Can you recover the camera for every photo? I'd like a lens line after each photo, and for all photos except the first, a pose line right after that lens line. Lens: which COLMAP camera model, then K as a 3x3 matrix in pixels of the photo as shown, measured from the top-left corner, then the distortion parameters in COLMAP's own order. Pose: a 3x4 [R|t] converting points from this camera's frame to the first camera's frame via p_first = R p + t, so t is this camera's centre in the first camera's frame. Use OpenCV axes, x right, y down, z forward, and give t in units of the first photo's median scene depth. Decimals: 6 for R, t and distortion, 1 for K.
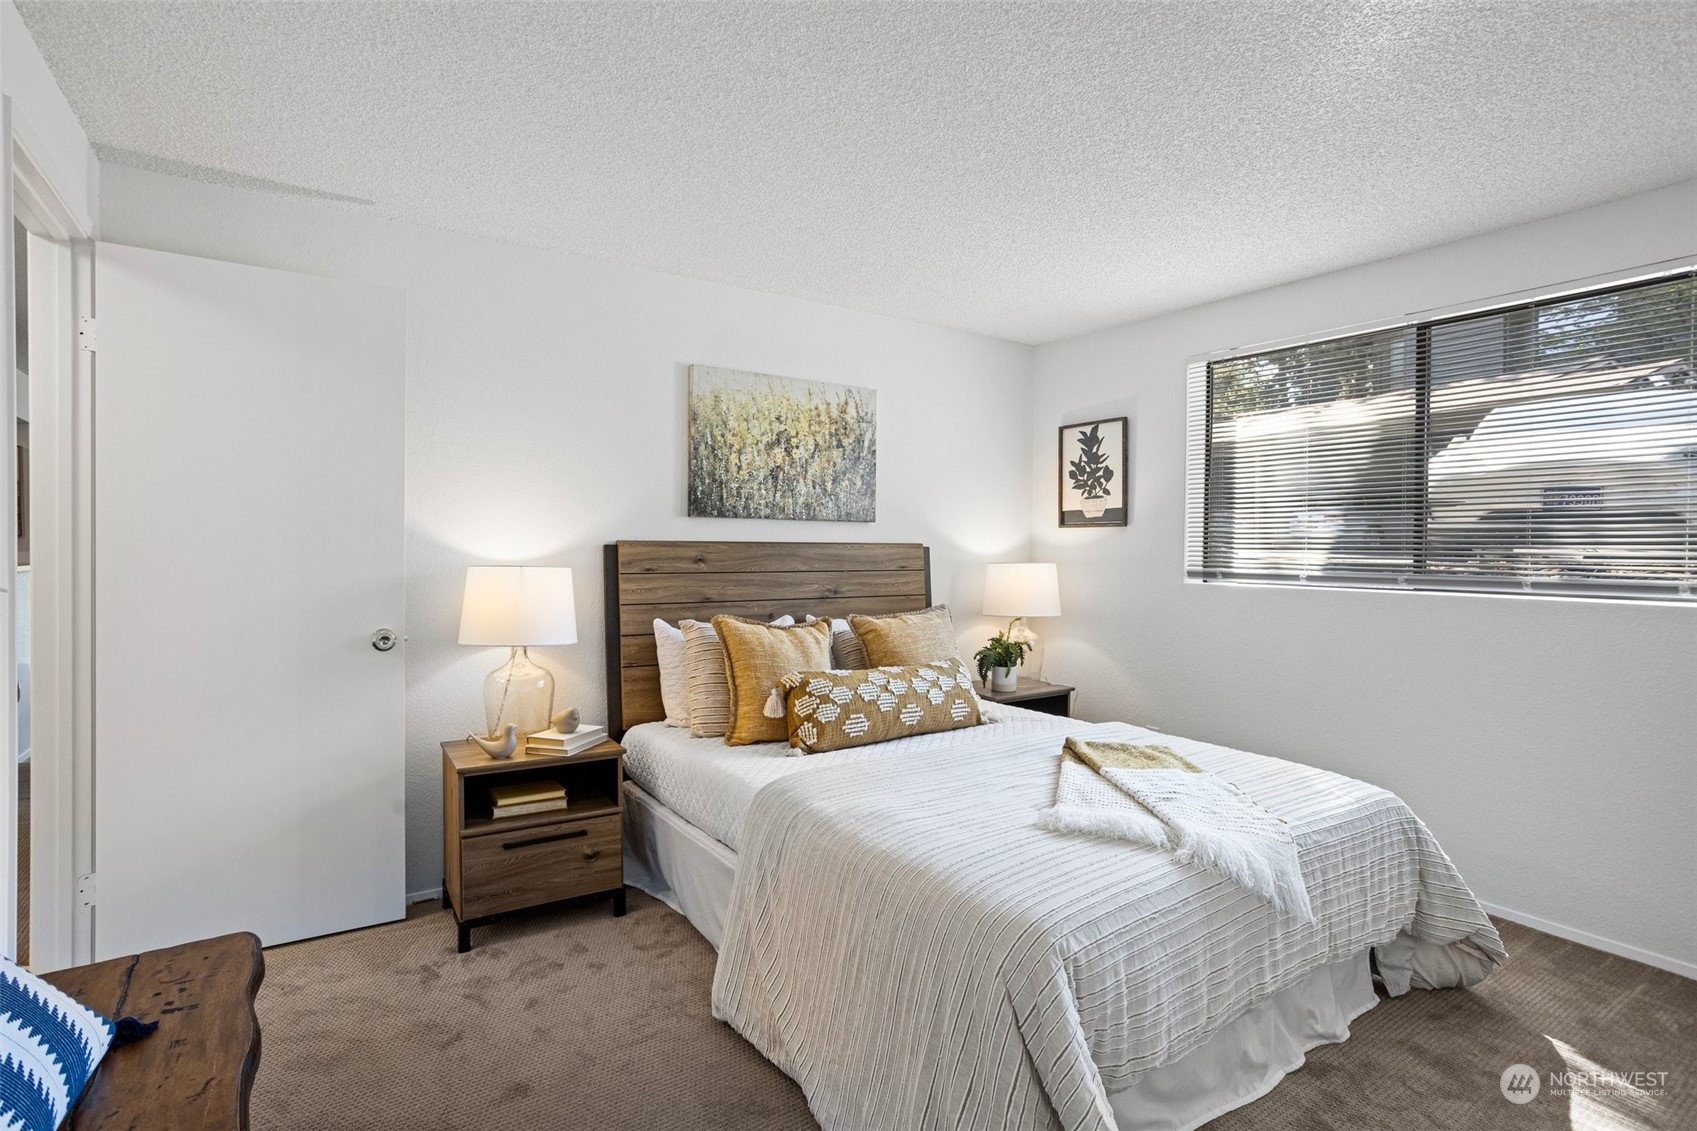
lens RADIAL K [[824.4, 0, 872.2], [0, 824.4, 557.3], [0, 0, 1]] dist [-0.032155, 0.000301]
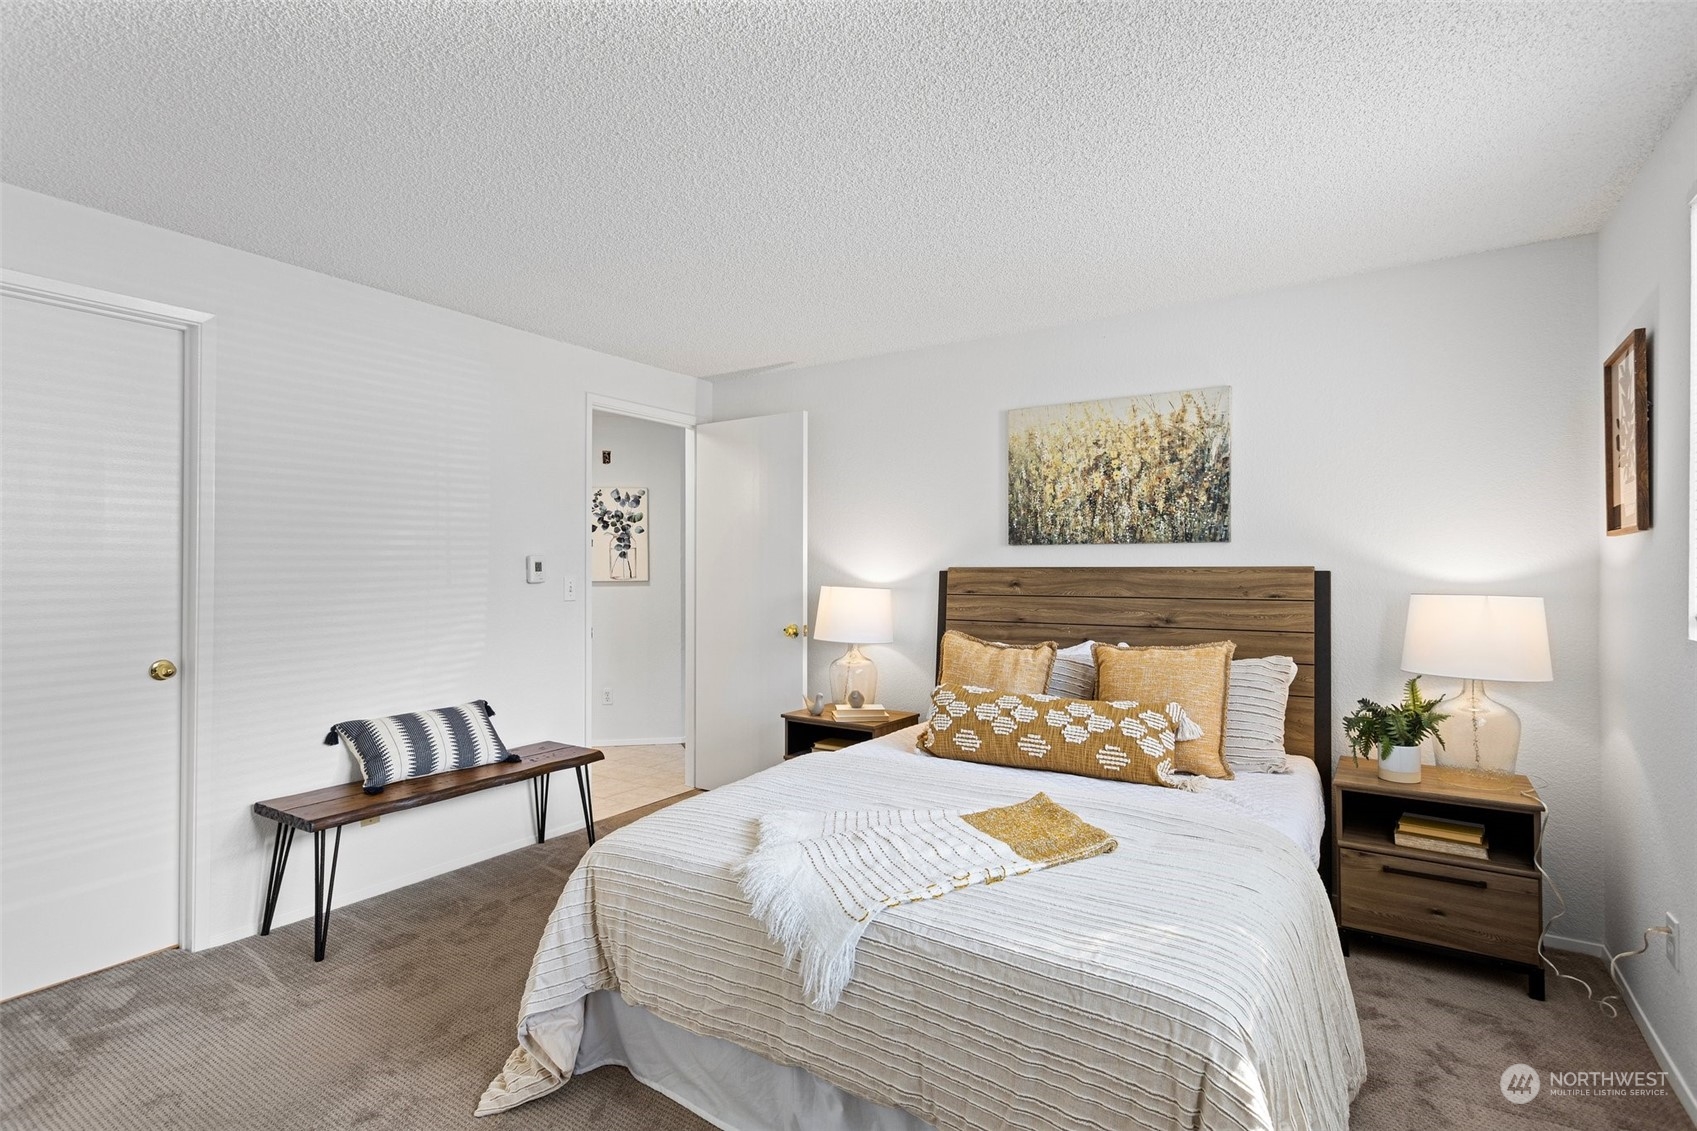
lens RADIAL K [[813.7, 0, 848.5], [0, 813.7, 565.5], [0, 0, 1]] dist [0.000710, 0.001027]
pose [[0.388046, -0.011866, -0.921564, 0.664860], [-0.008293, 0.999832, -0.016366, -0.001675], [0.921603, 0.013993, 0.387882, 0.338198]]
